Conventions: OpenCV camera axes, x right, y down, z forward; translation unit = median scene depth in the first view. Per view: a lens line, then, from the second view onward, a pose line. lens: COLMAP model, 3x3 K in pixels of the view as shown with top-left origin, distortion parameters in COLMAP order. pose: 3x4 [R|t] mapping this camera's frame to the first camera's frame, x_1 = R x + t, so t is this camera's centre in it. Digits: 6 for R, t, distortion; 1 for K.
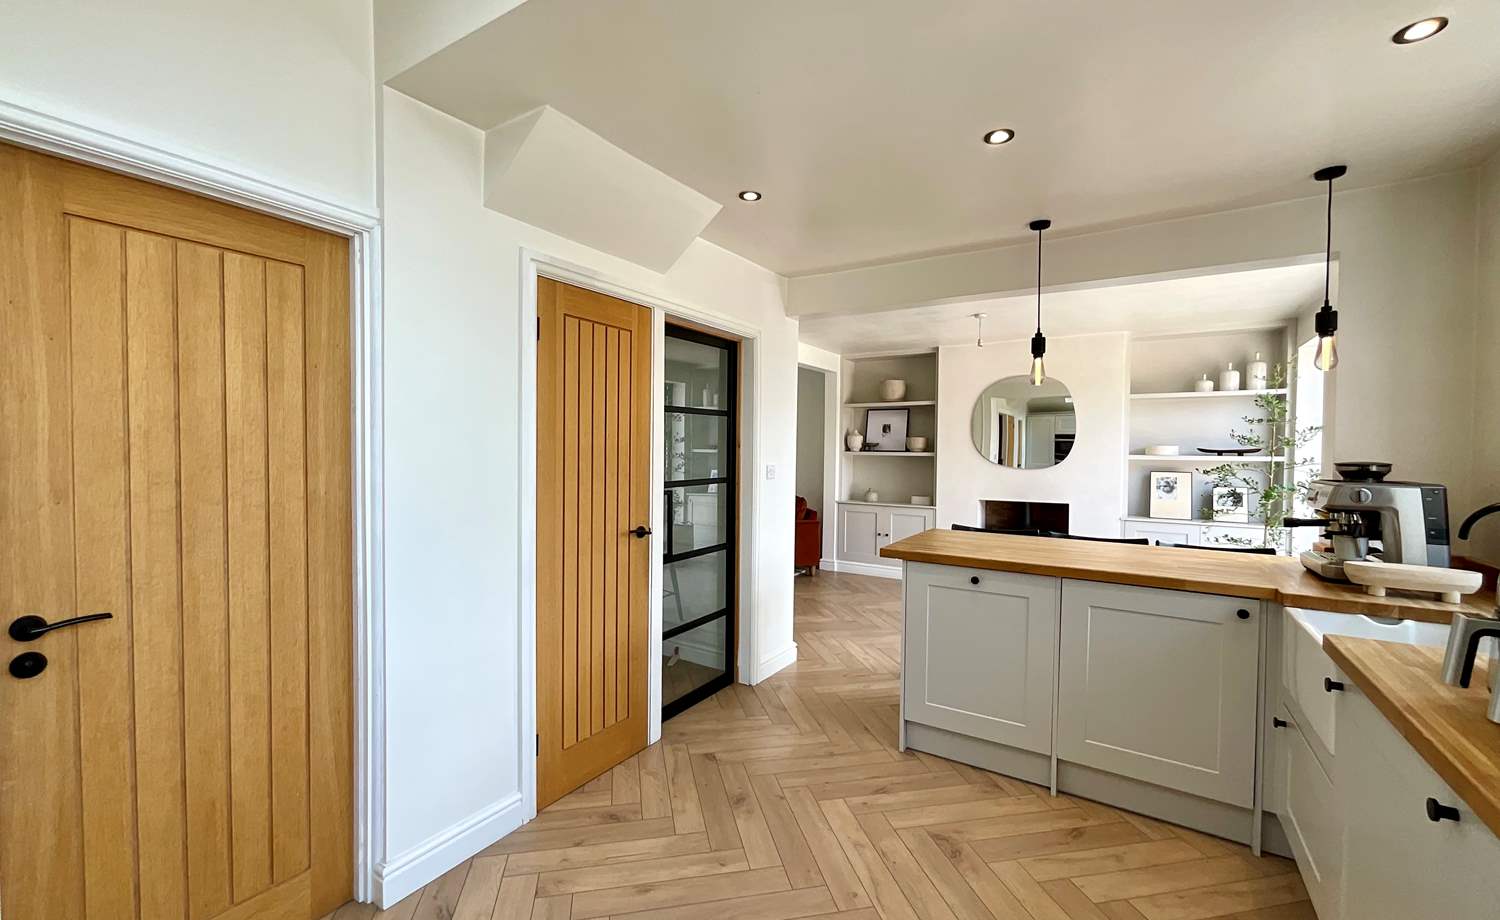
lens RADIAL K [[613.5, 0, 747.2], [0, 613.5, 464.9], [0, 0, 1]] dist [-0.000144, -0.000298]
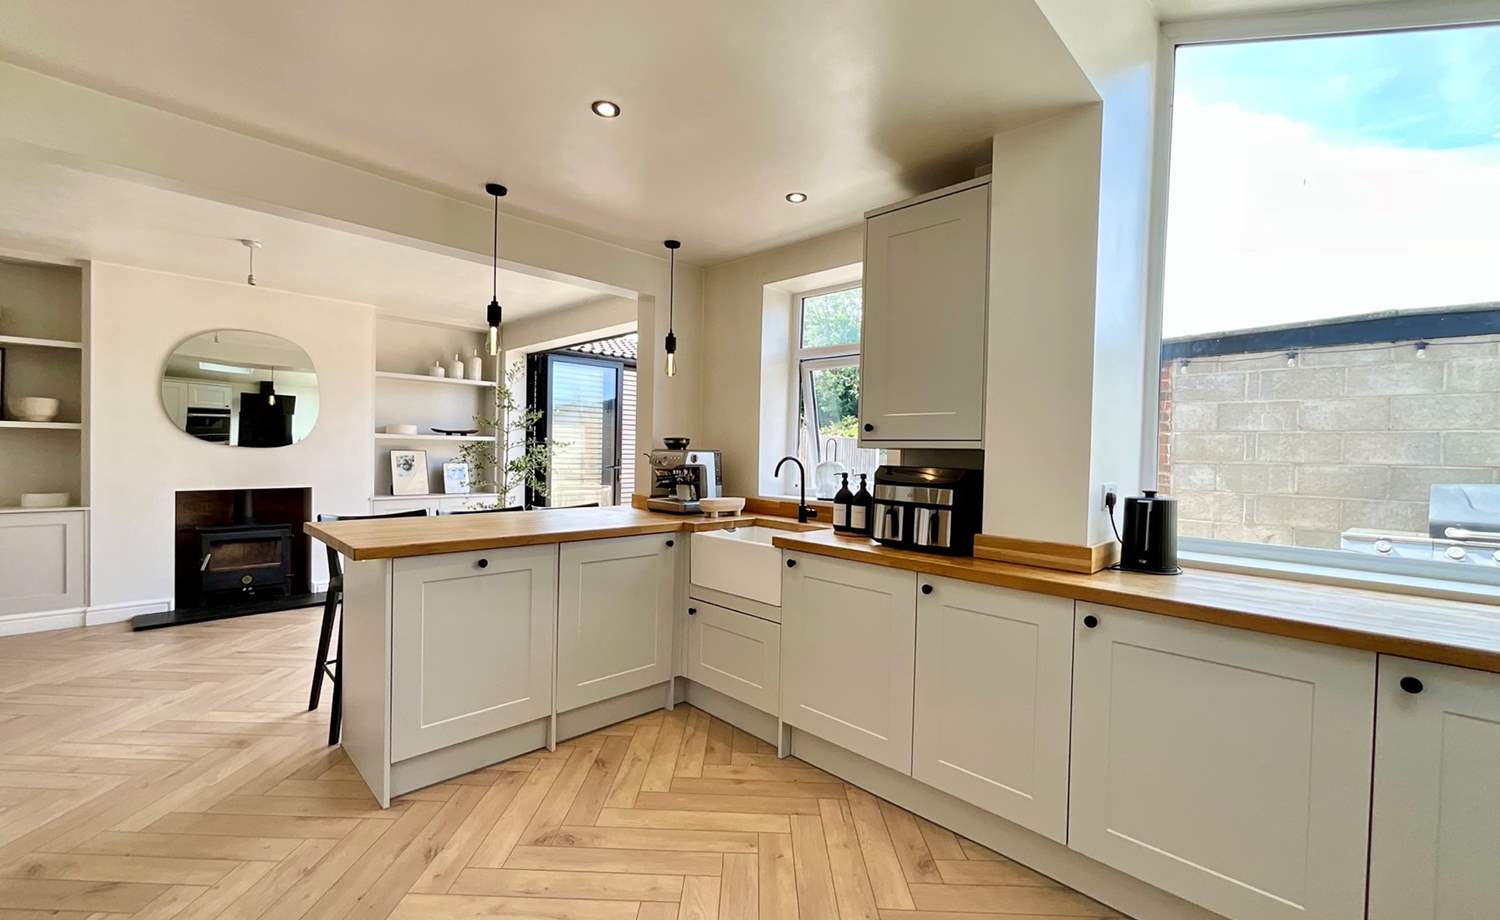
lens RADIAL K [[613.5, 0, 747.2], [0, 613.5, 464.9], [0, 0, 1]] dist [-0.000144, -0.000298]
pose [[0.211329, -0.027182, 0.977037, -0.308659], [0.003860, 0.999629, 0.026975, 0.015105], [-0.977407, -0.001929, 0.211356, 0.313615]]
